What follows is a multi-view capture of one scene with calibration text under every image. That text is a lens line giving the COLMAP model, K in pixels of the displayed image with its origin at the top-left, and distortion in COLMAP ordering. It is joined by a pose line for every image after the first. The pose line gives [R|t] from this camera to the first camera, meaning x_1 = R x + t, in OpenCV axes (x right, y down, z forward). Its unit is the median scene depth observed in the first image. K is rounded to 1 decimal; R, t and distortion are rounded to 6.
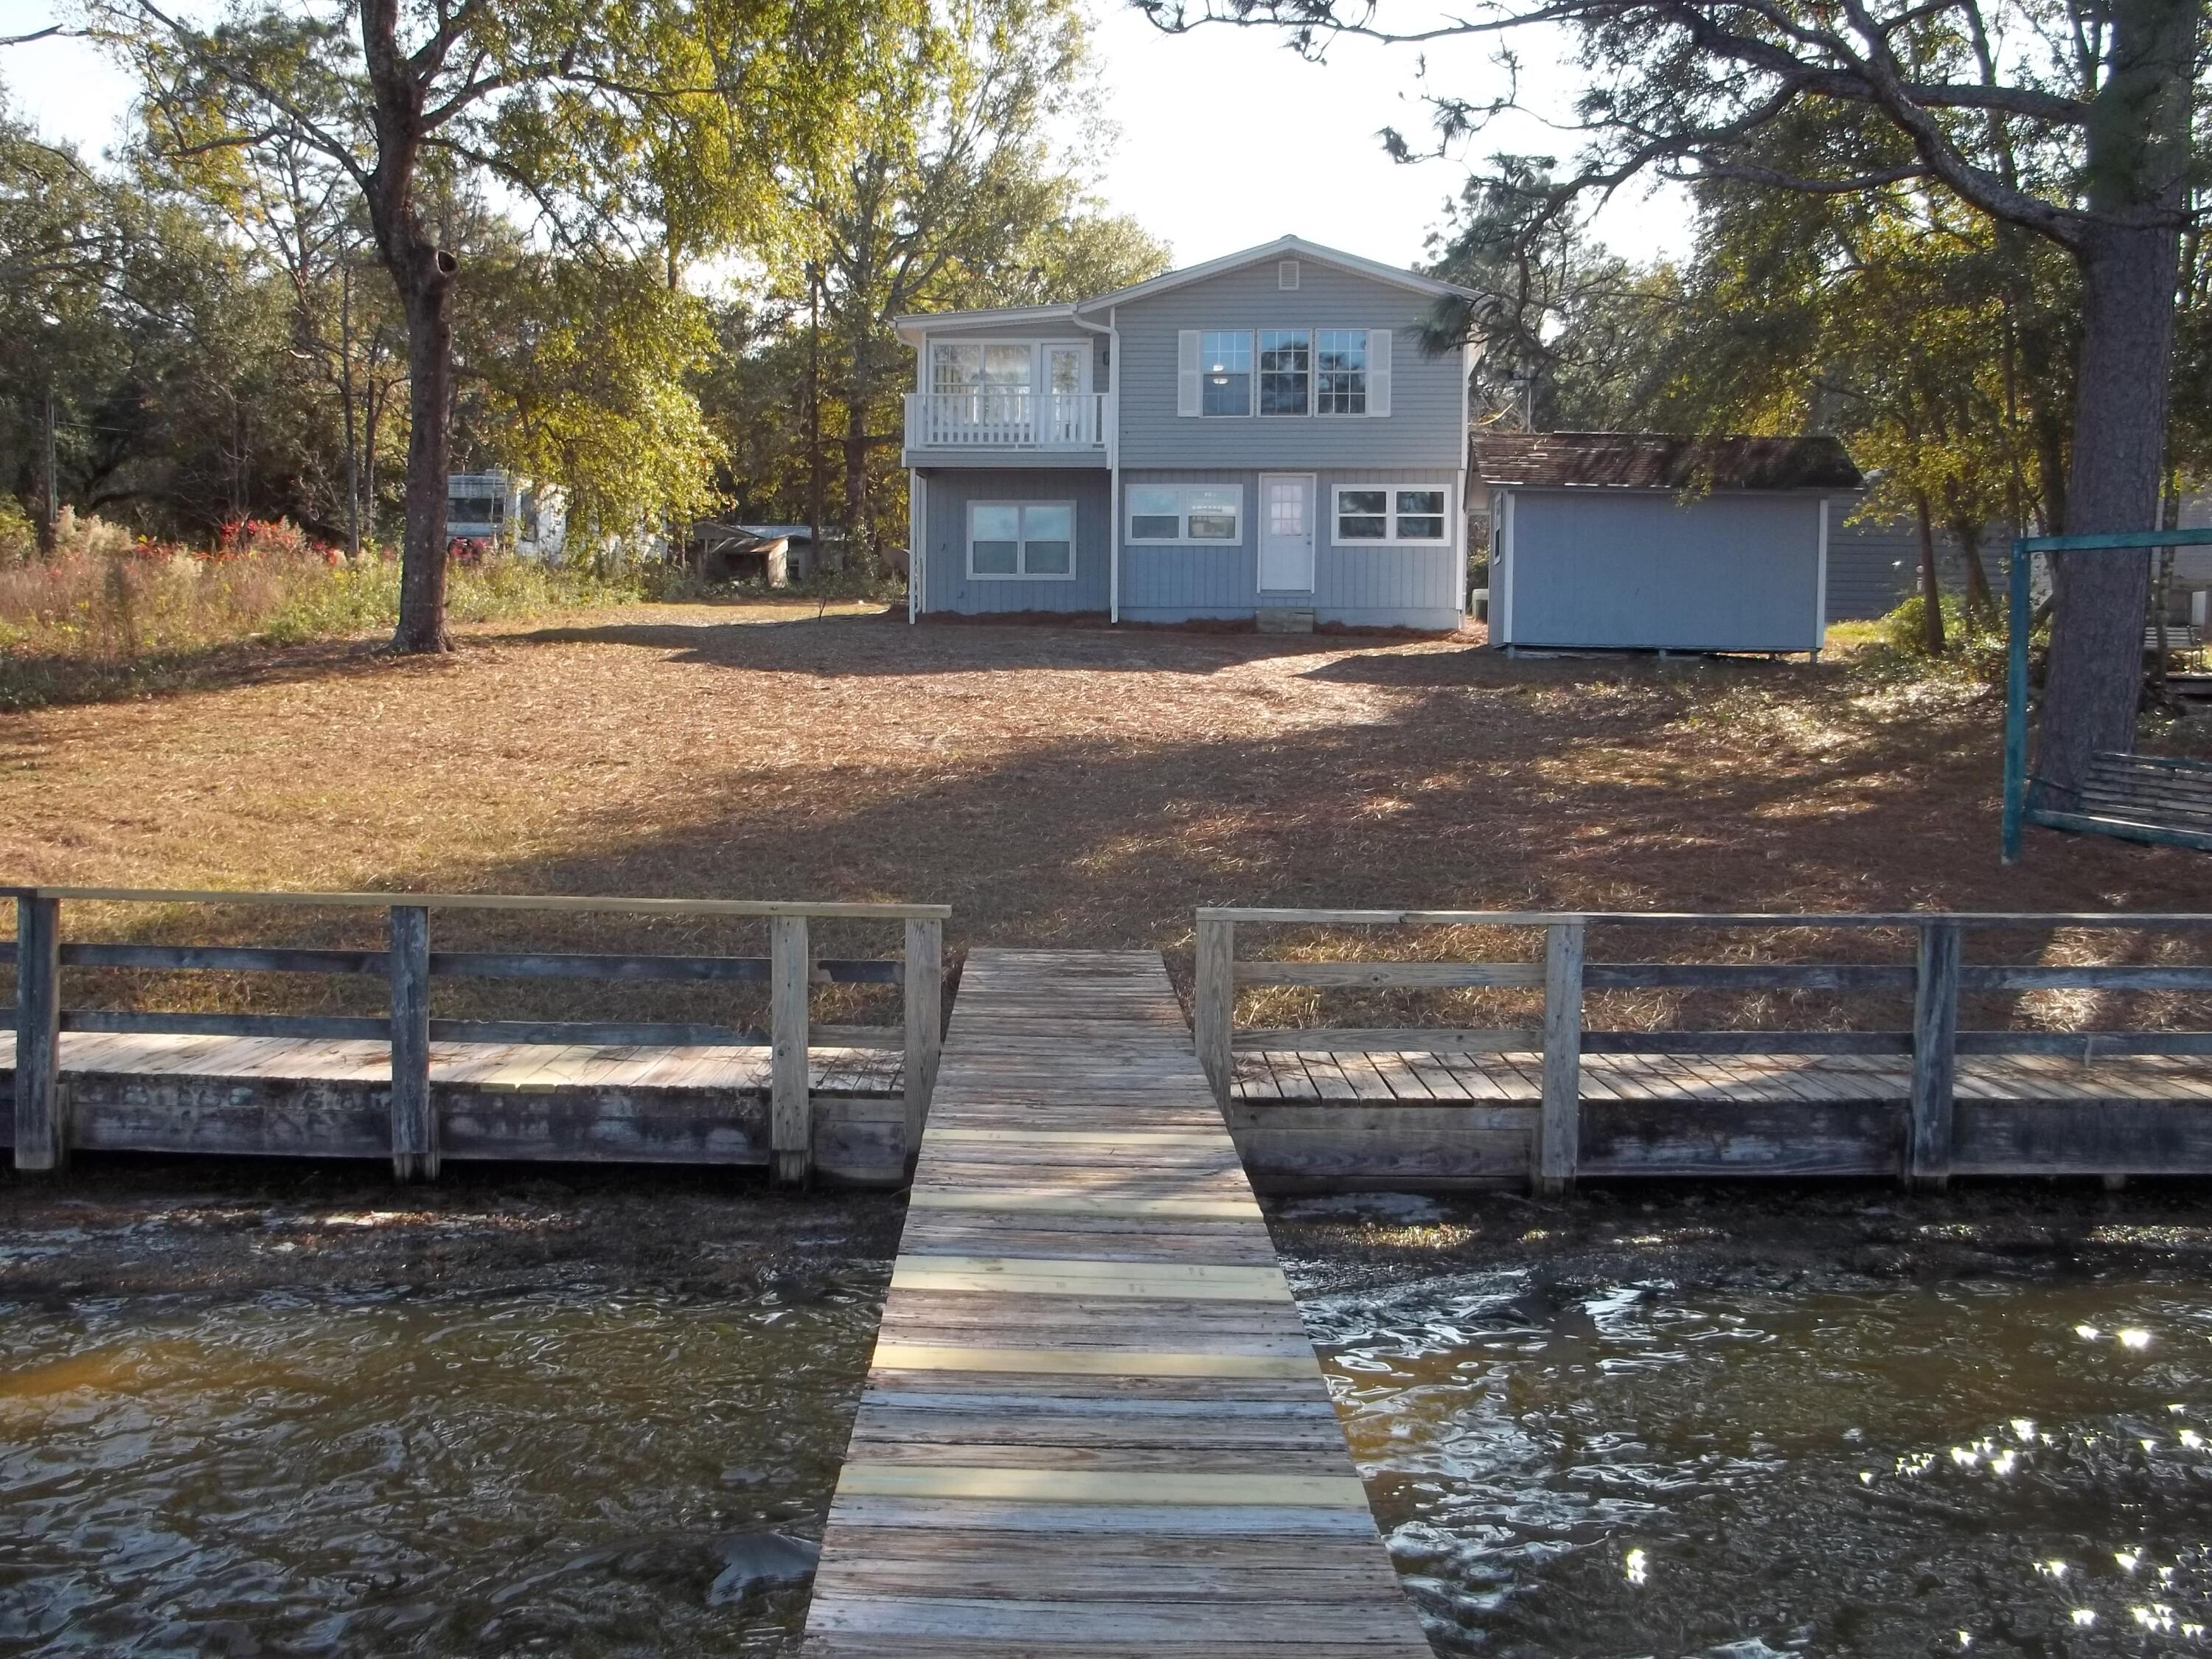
lens RADIAL K [[2168.8, 0, 1097.1], [0, 2168.8, 826.8], [0, 0, 1]] dist [-0.108732, 0.152406]
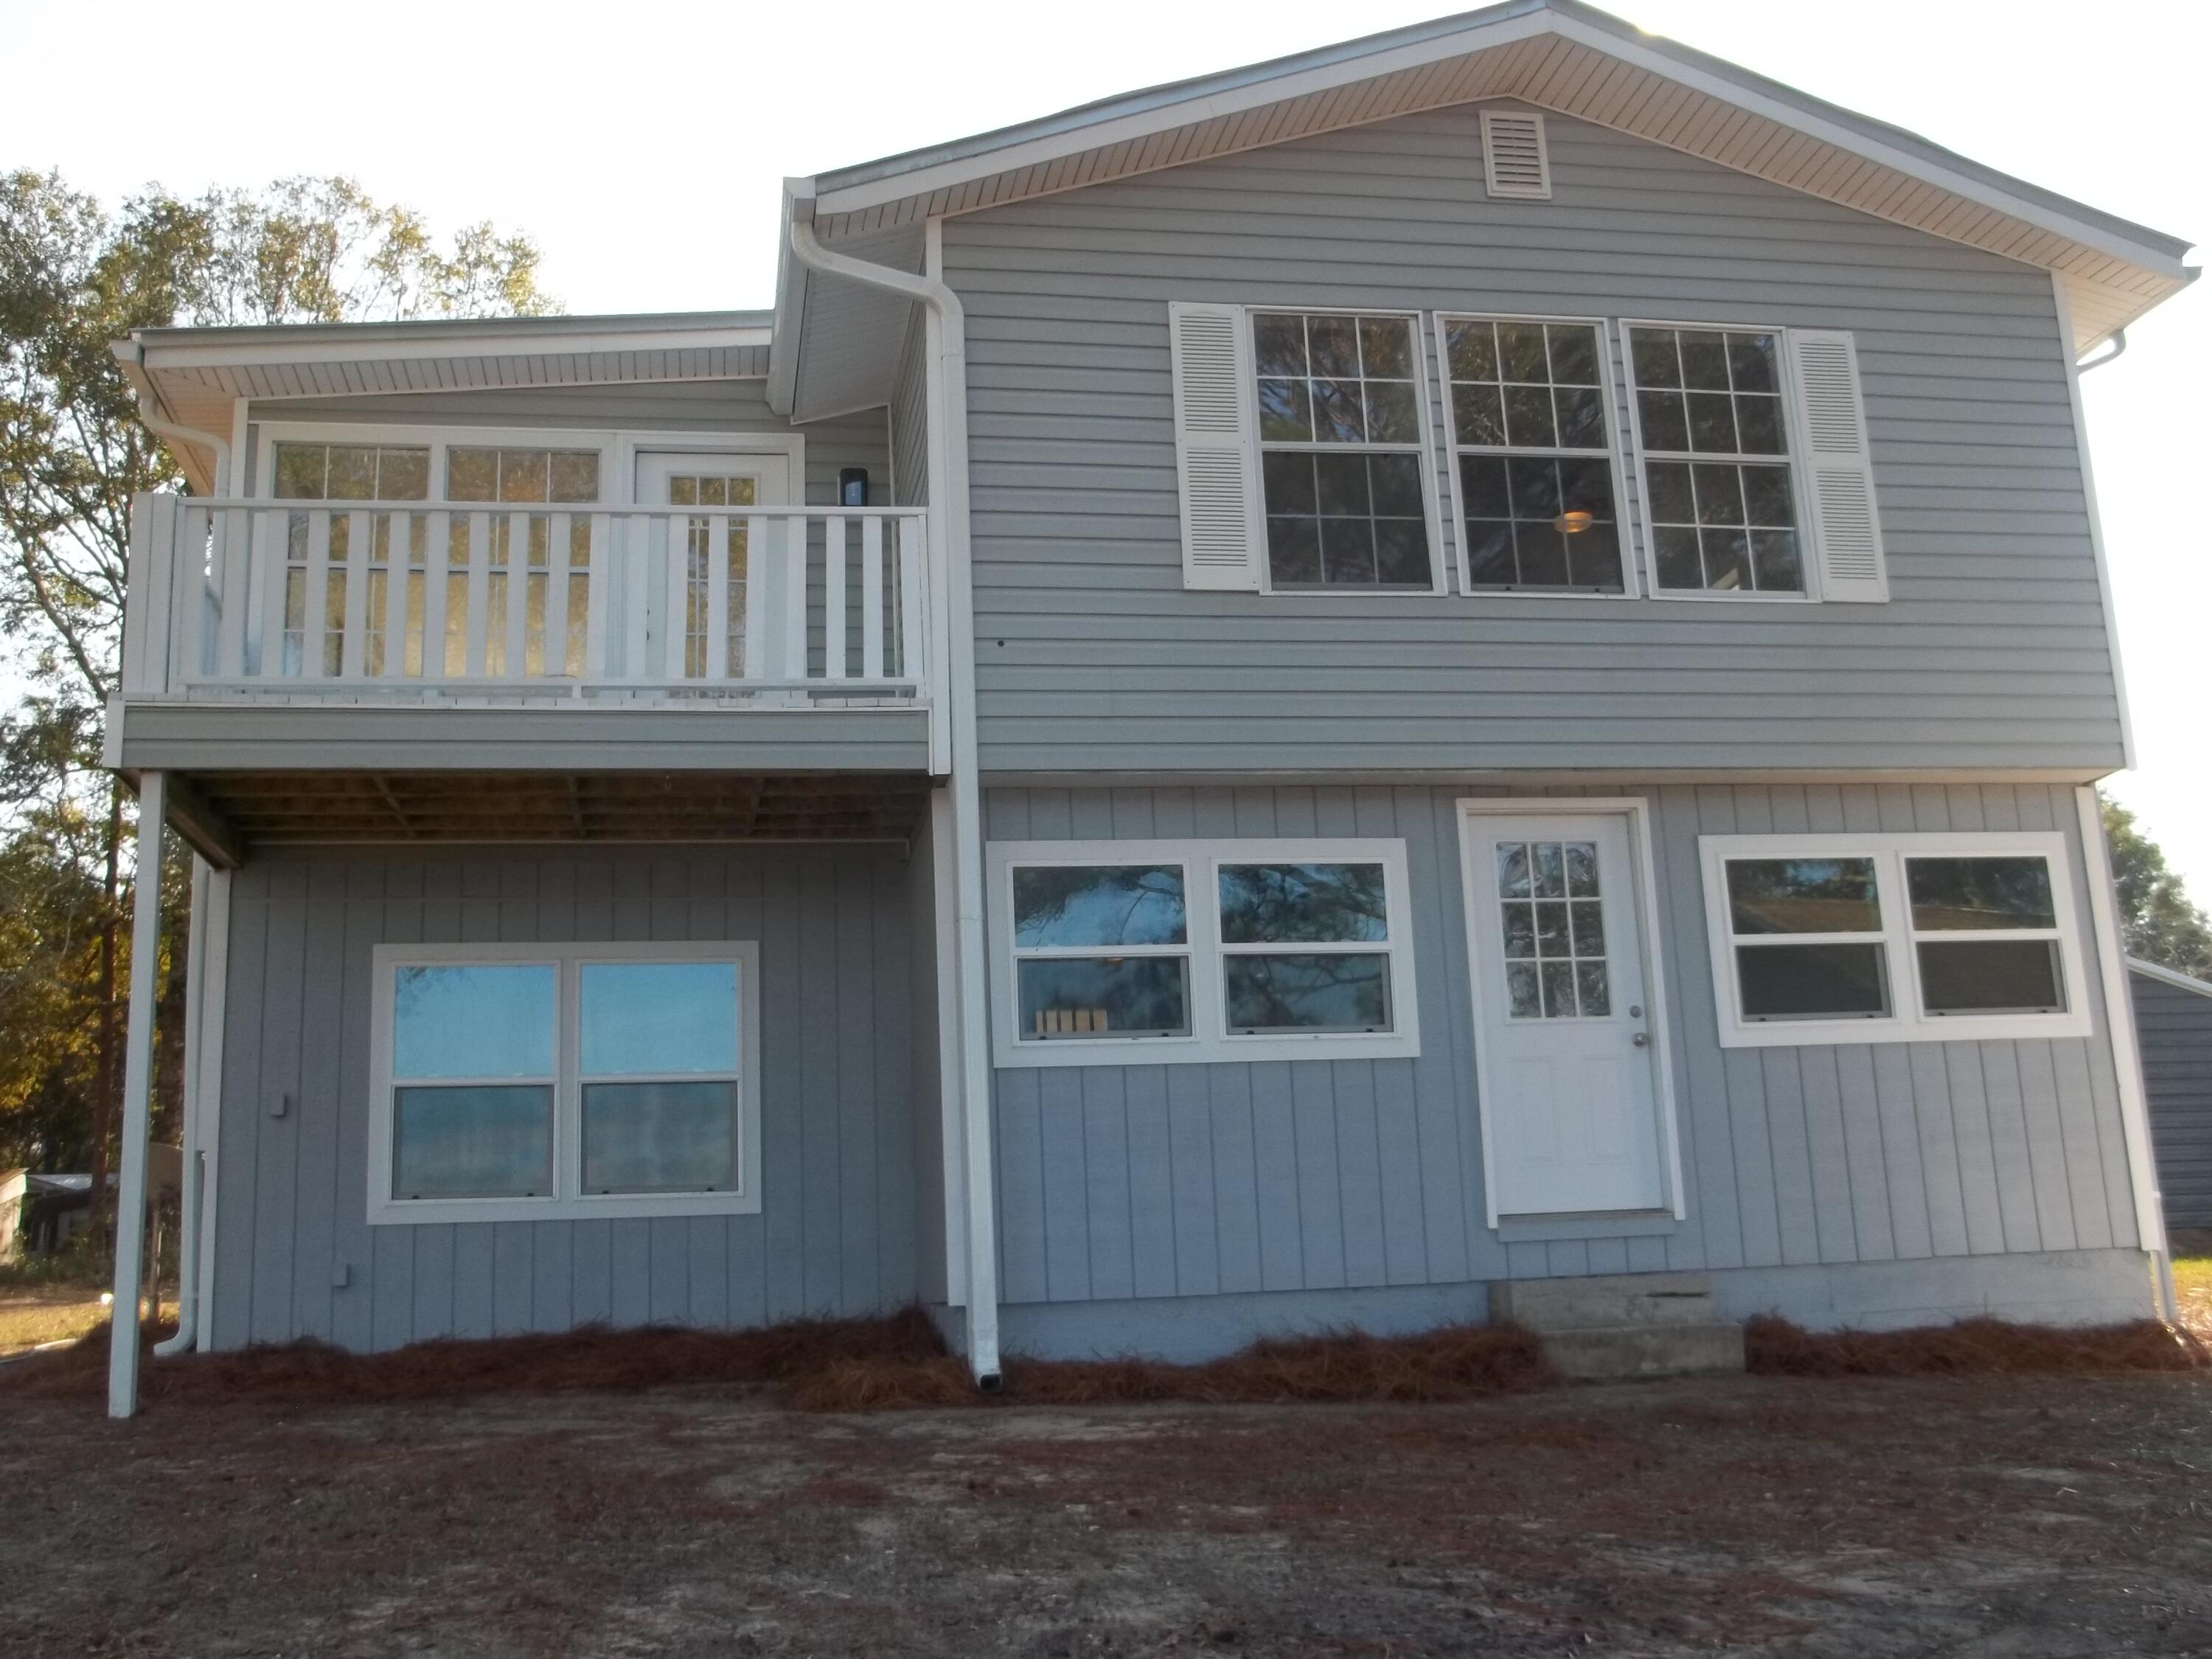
lens RADIAL K [[2168.8, 0, 1097.1], [0, 2168.8, 826.8], [0, 0, 1]] dist [-0.108732, 0.152406]
pose [[0.965672, 0.008317, 0.259631, -0.044211], [0.068403, 0.956070, -0.285046, -0.083658], [-0.250596, 0.293020, 0.922681, 0.758921]]
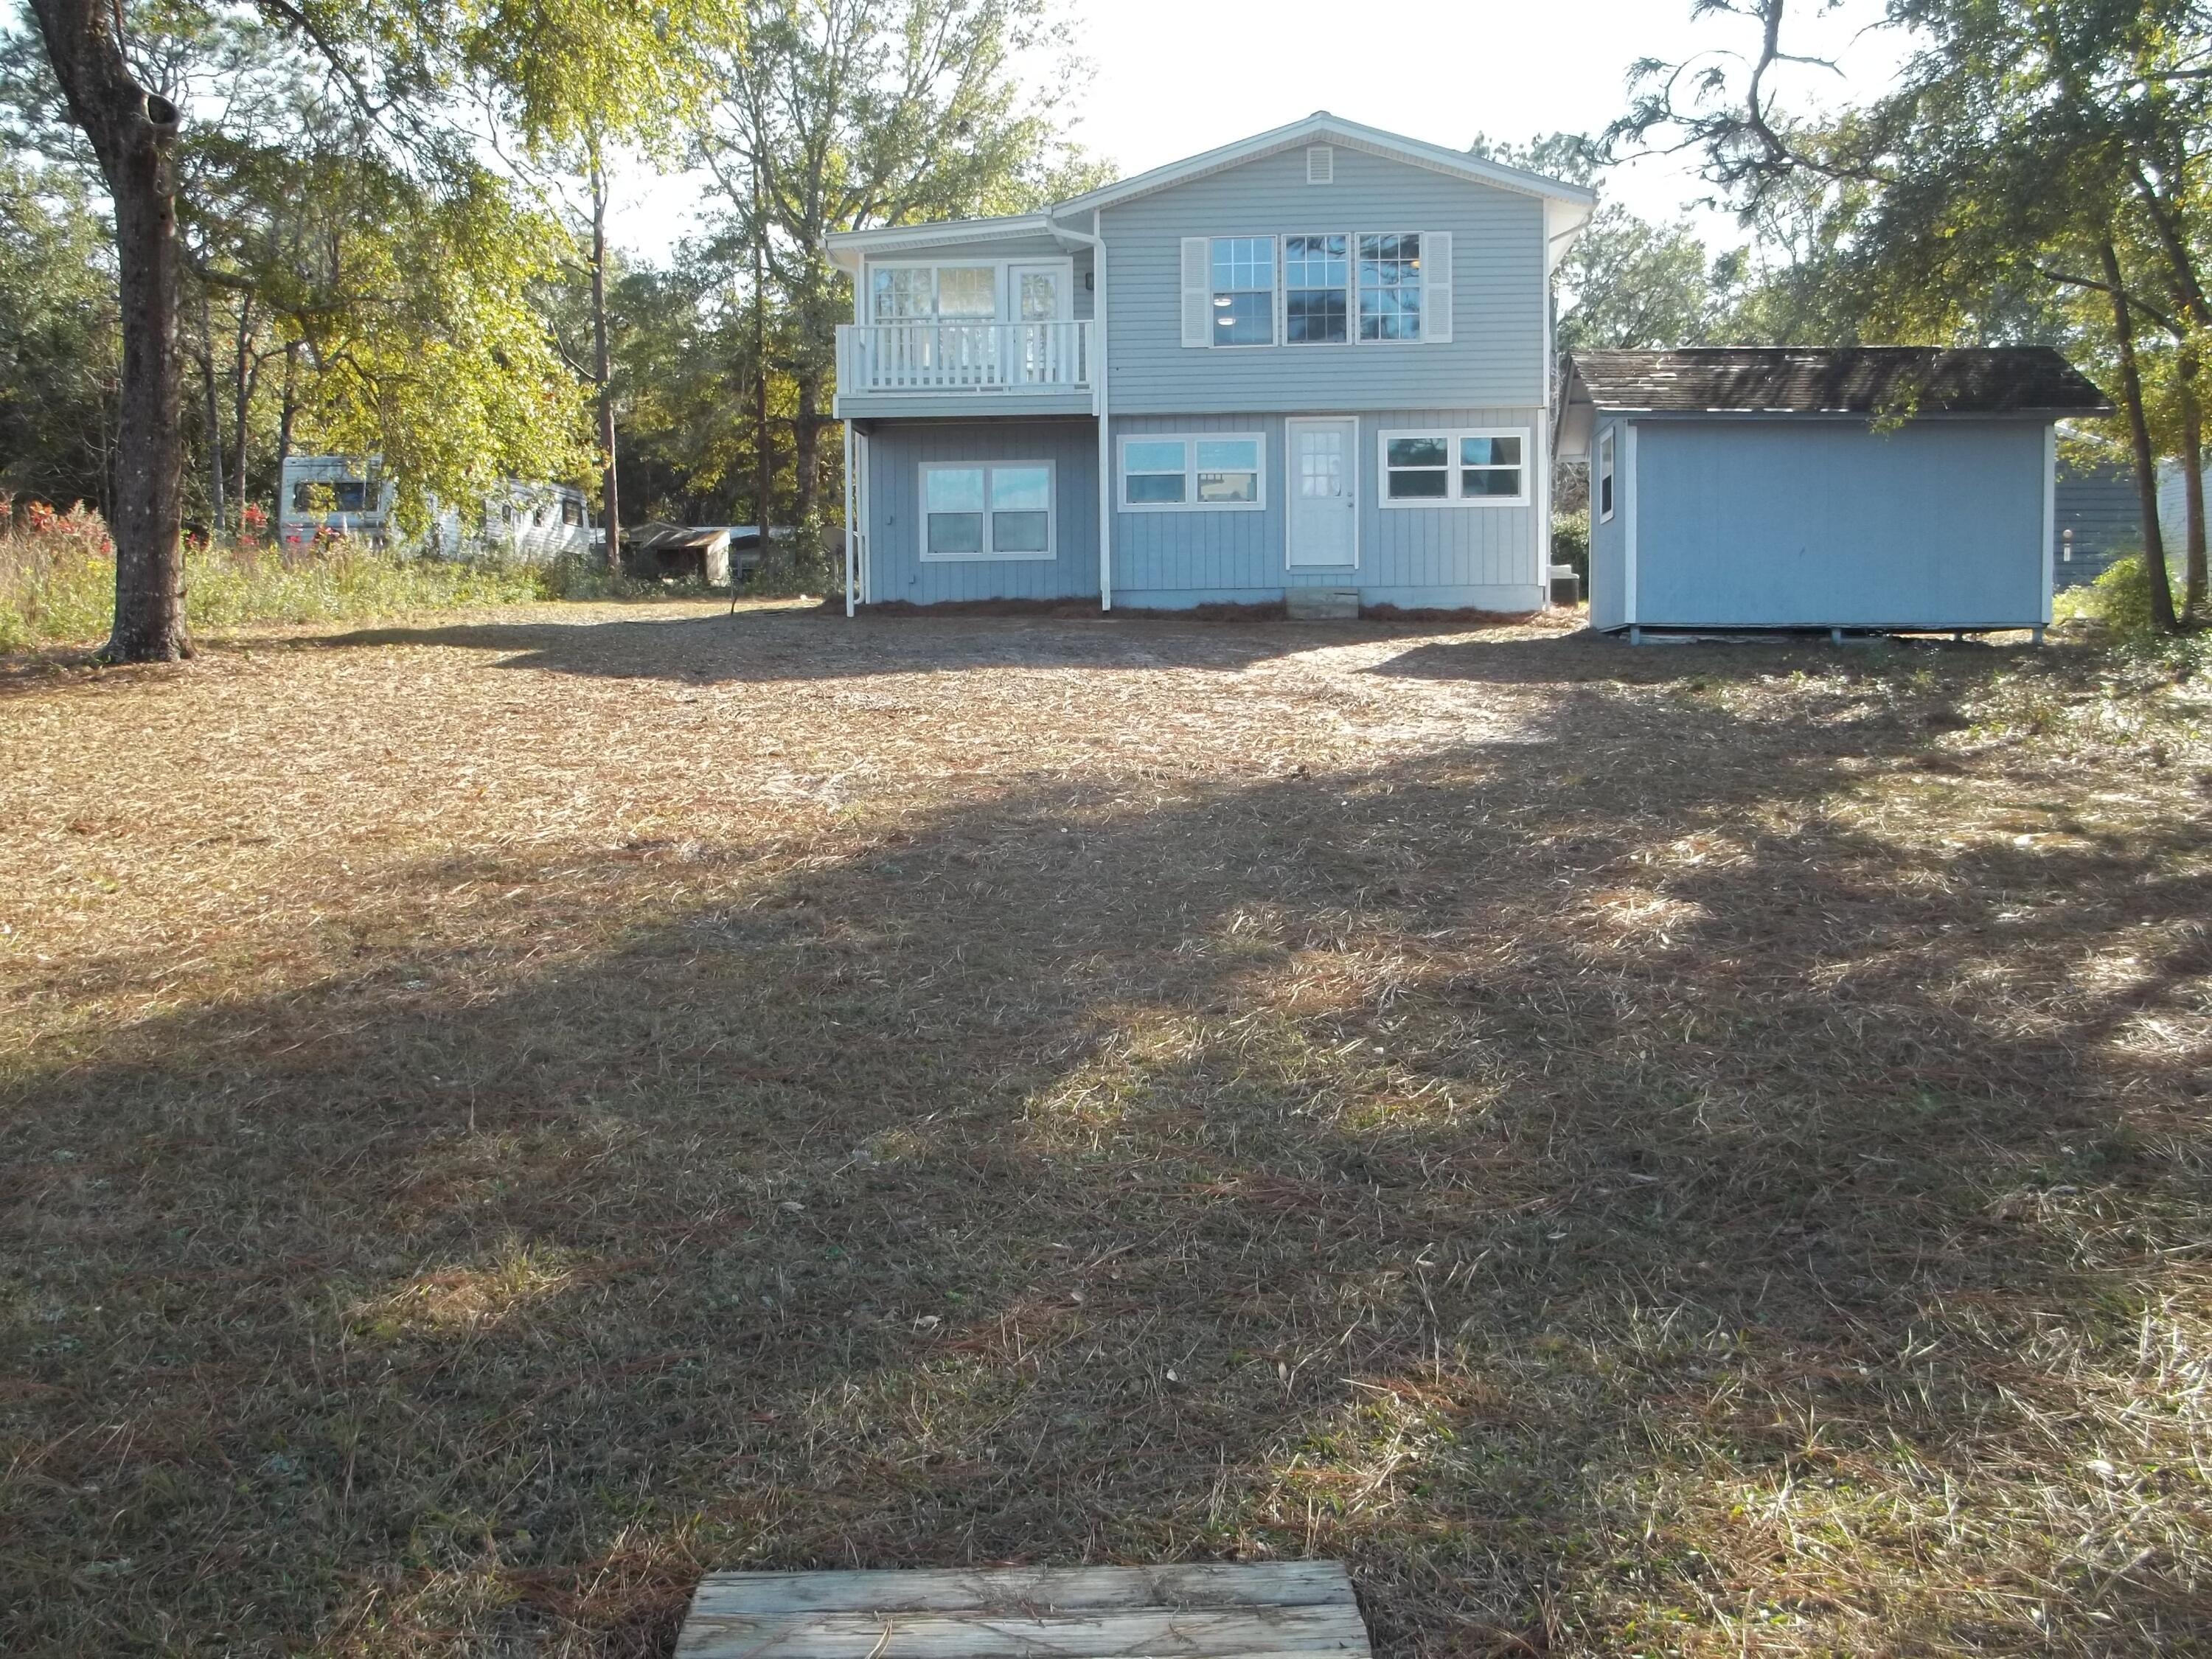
lens RADIAL K [[2168.8, 0, 1097.1], [0, 2168.8, 826.8], [0, 0, 1]] dist [-0.108732, 0.152406]
pose [[0.999811, -0.018528, 0.005969, -0.001458], [0.018544, 0.999825, -0.002623, -0.013550], [-0.005920, 0.002733, 0.999979, 0.214087]]
